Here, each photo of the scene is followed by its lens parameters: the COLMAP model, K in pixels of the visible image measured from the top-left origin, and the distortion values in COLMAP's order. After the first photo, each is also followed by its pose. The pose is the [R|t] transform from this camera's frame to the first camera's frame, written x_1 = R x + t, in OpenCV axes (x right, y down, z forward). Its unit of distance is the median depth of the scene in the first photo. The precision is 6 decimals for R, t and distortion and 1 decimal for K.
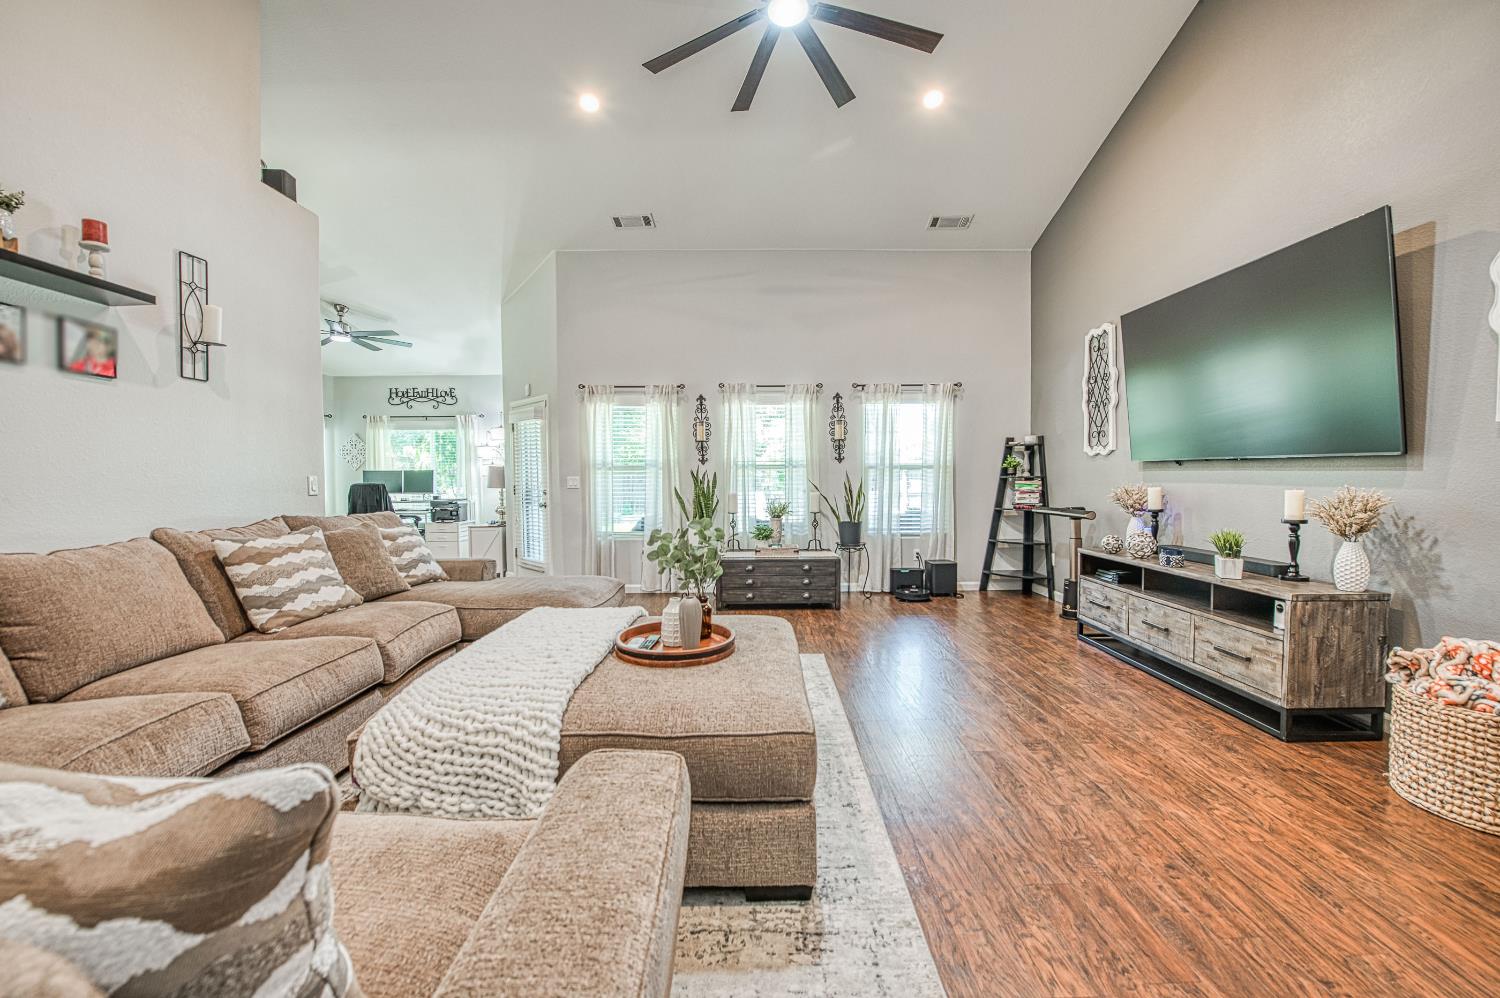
lens RADIAL K [[598.2, 0, 750.0], [0, 598.2, 499.0], [0, 0, 1]] dist [-0.021641, -0.000698]
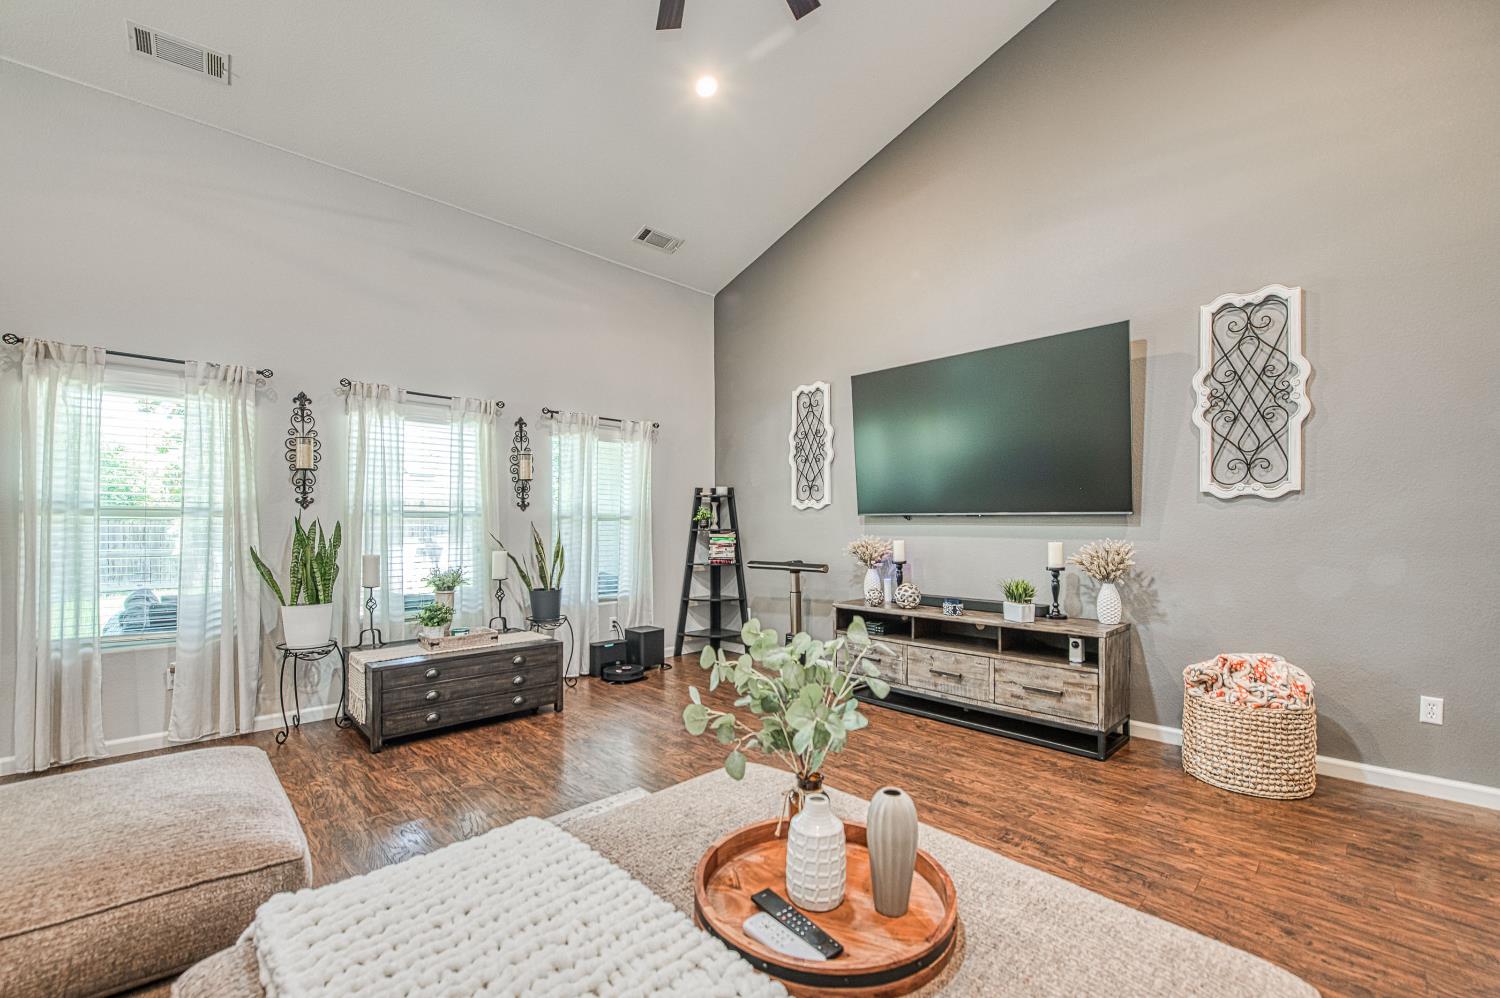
lens RADIAL K [[616.7, 0, 743.4], [0, 616.7, 523.4], [0, 0, 1]] dist [-0.019872, -0.000267]
pose [[0.723026, 0.008852, 0.690764, -0.212523], [0.022088, 0.999110, -0.035923, -0.012589], [-0.690467, 0.041231, 0.722187, 0.294006]]
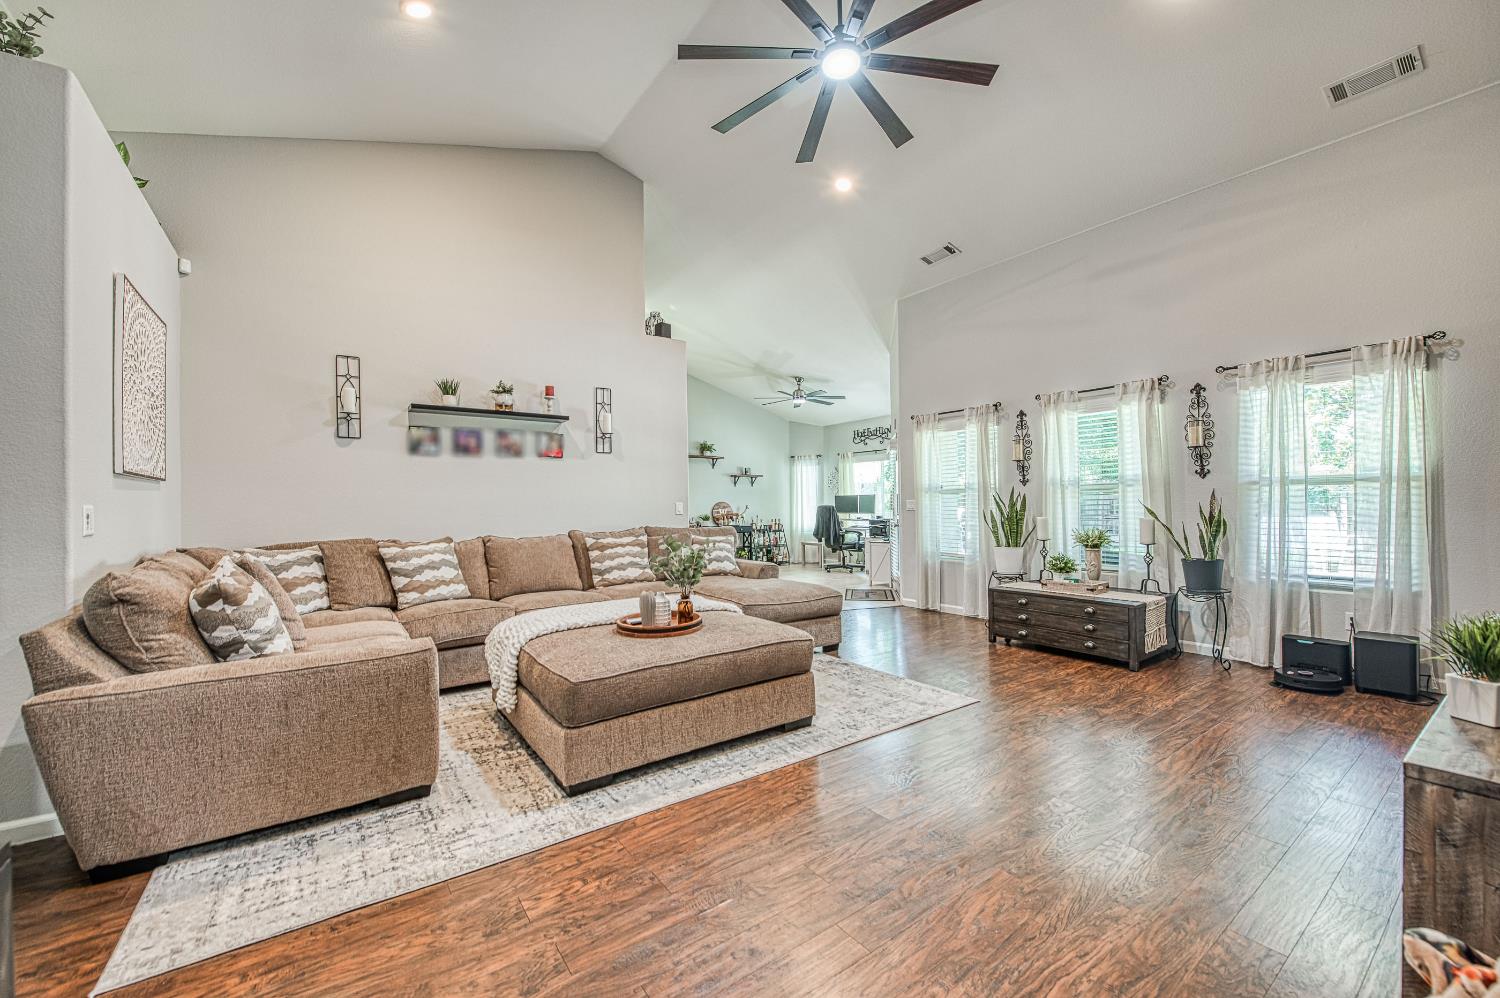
lens RADIAL K [[587.6, 0, 750.0], [0, 587.6, 499.0], [0, 0, 1]] dist [-0.012304, -0.000121]
pose [[0.576828, -0.010114, -0.816803, 0.479561], [-0.017582, 0.999538, -0.024793, -0.008491], [0.816676, 0.028662, 0.576384, 0.159751]]
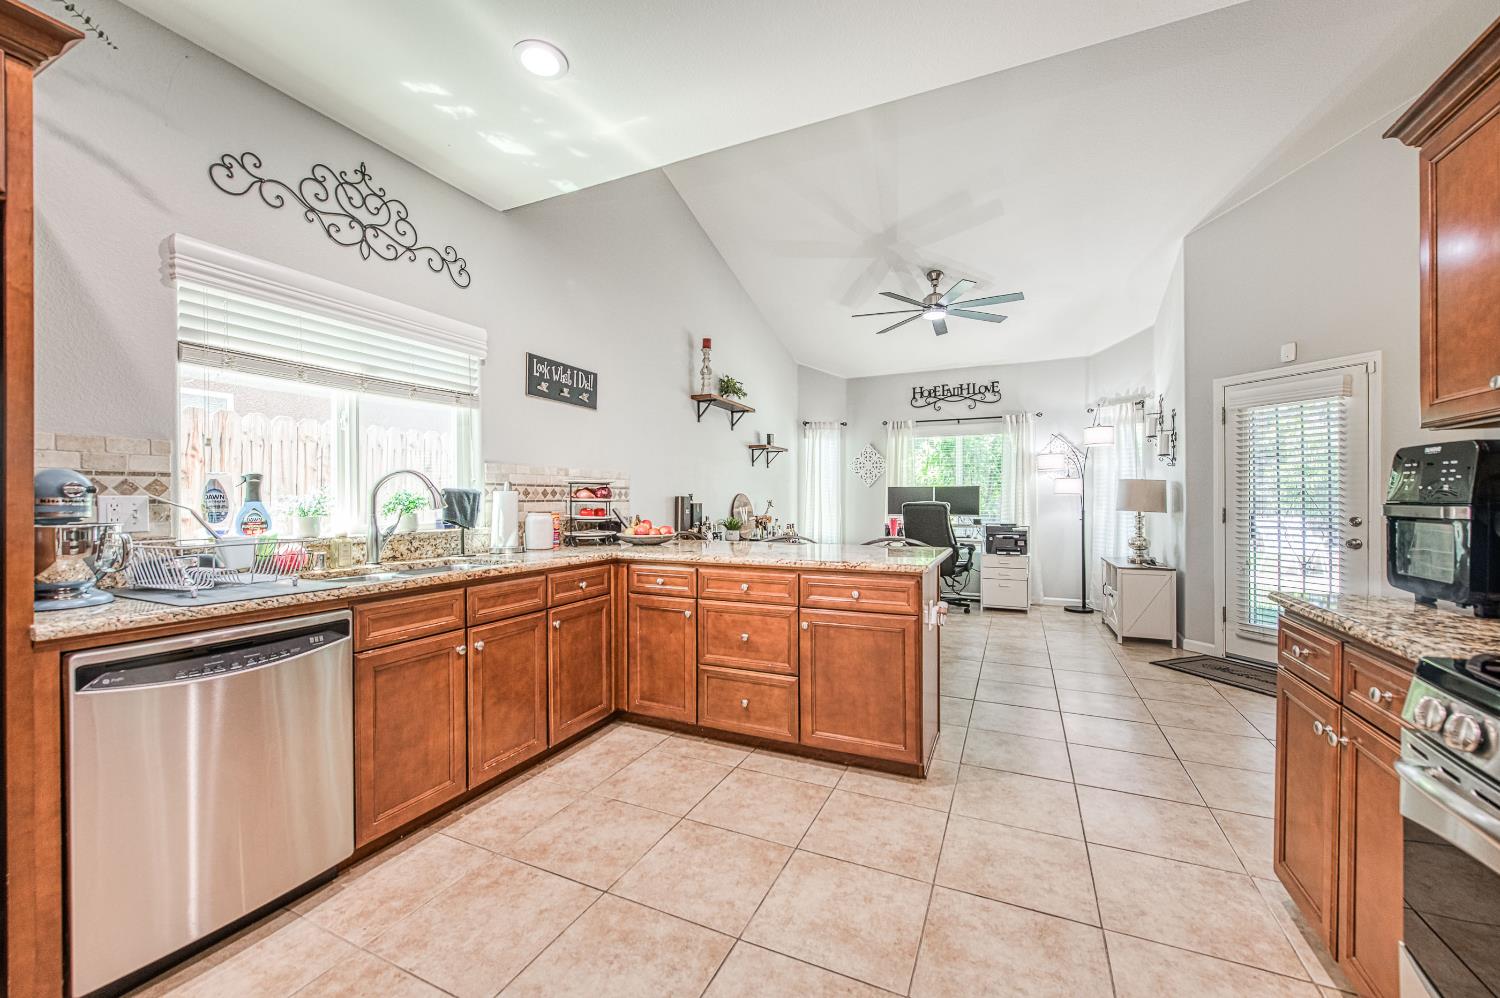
lens RADIAL K [[598.2, 0, 750.0], [0, 598.2, 499.0], [0, 0, 1]] dist [-0.021641, -0.000698]
pose [[0.901359, 0.004312, -0.433051, -0.744878], [-0.019038, 0.999378, -0.029675, -0.004327], [0.432654, 0.034993, 0.900881, 0.263541]]
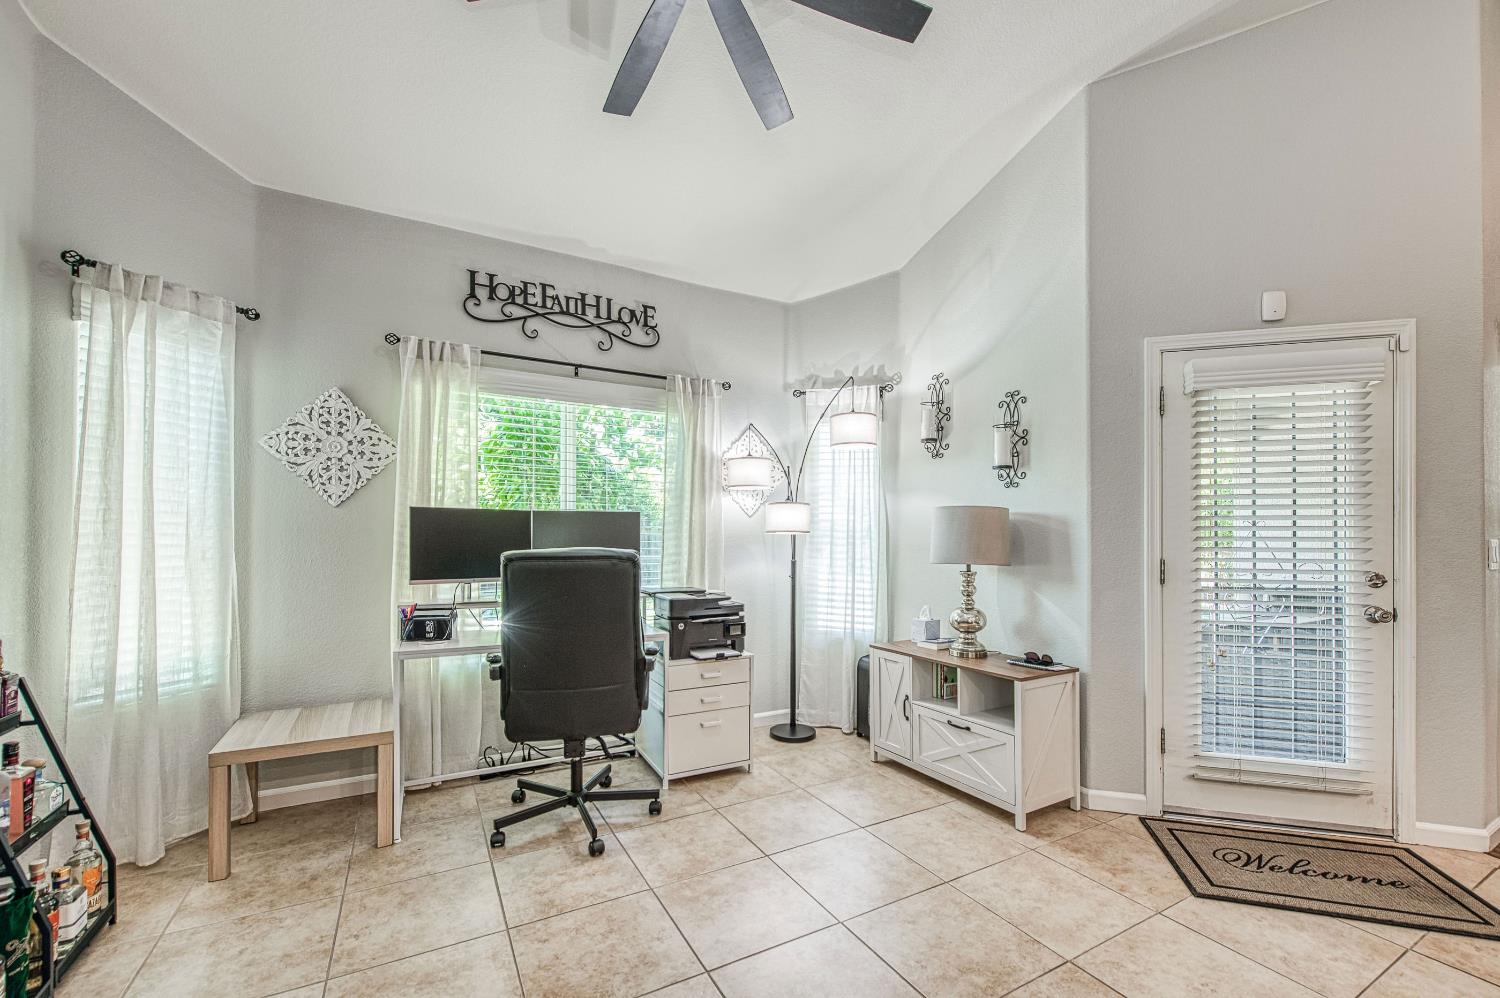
lens RADIAL K [[610.3, 0, 771.5], [0, 610.3, 535.2], [0, 0, 1]] dist [-0.001073, -0.000032]
pose [[0.876461, 0.012766, 0.481303, -1.025905], [0.007809, 0.999140, -0.040722, -0.030268], [-0.481409, 0.039450, 0.875608, 1.014451]]
